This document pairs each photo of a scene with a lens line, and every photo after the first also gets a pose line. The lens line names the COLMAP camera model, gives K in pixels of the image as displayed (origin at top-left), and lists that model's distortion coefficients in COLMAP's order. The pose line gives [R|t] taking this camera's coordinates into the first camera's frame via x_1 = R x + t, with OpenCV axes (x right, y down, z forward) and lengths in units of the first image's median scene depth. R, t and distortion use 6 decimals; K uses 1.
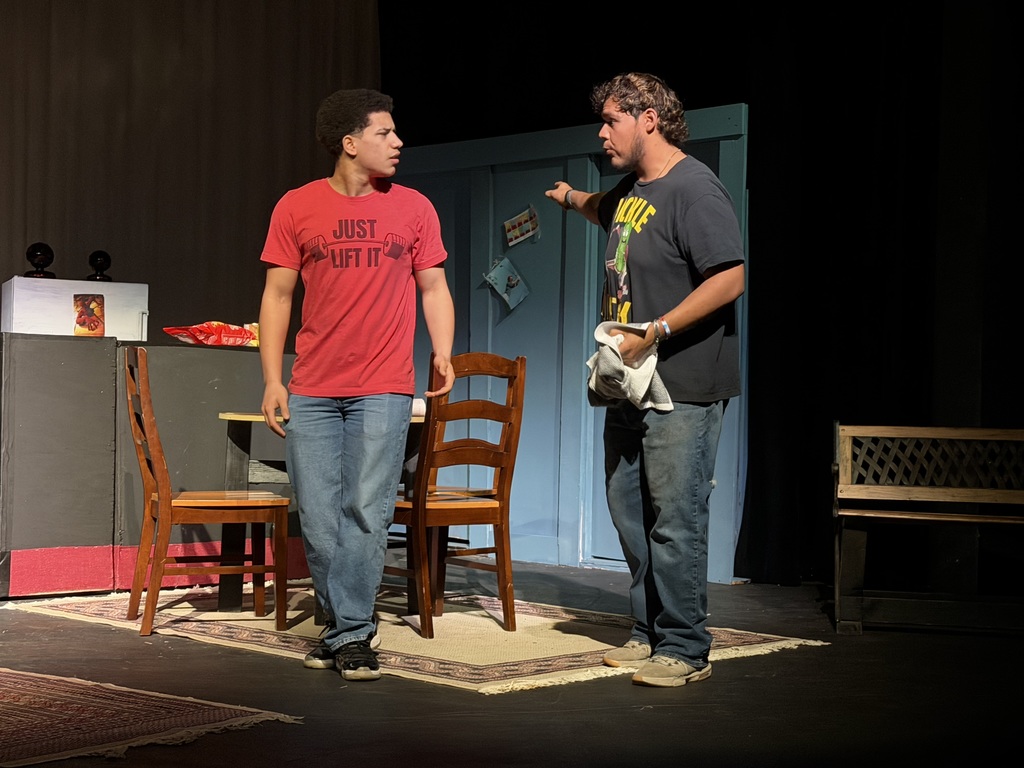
lens RADIAL K [[1767.6, 0, 512.0], [0, 1767.6, 384.0], [0, 0, 1]] dist [0.159180, -0.078463]
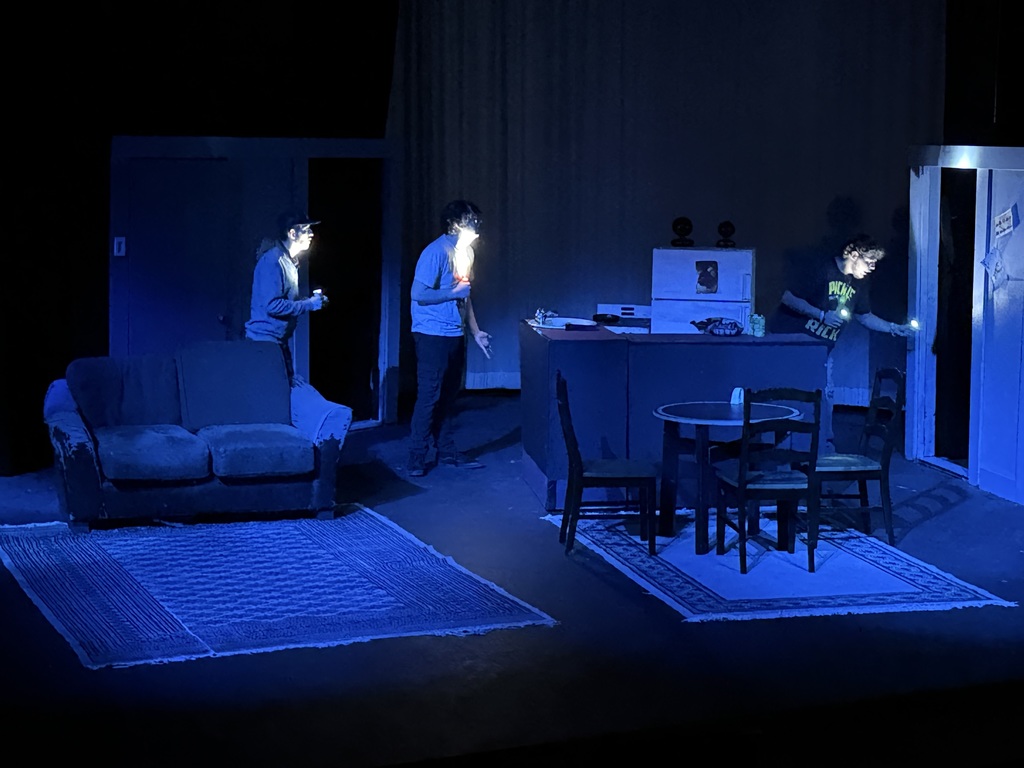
lens RADIAL K [[2024.2, 0, 526.4], [0, 2024.2, 389.6], [0, 0, 1]] dist [0.146183, 0.000866]
pose [[0.855907, 0.057086, -0.513969, 0.609117], [0.010963, 0.991662, 0.128400, -0.214817], [0.517014, -0.115533, 0.848144, -0.505451]]
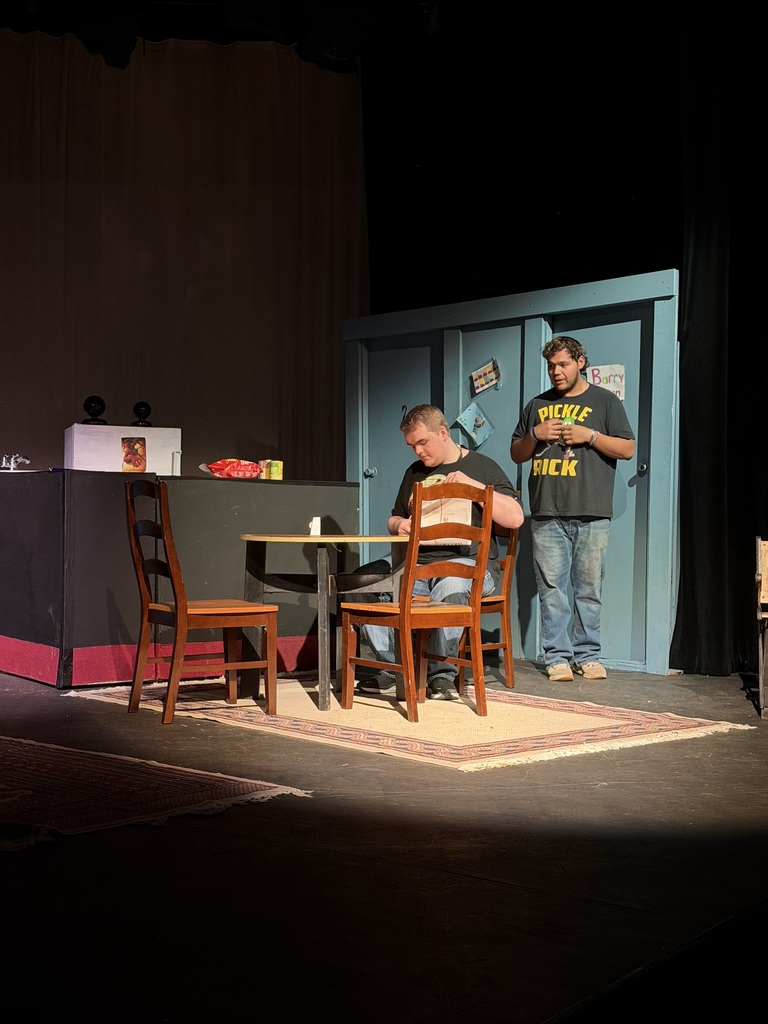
lens RADIAL K [[1440.4, 0, 384.0], [0, 1440.4, 512.0], [0, 0, 1]] dist [0.142087, -0.054059]
pose [[0.997999, -0.008827, -0.062615, -0.004636], [0.009135, 0.999948, 0.004628, -0.002805], [0.062571, -0.005191, 0.998027, 0.023632]]
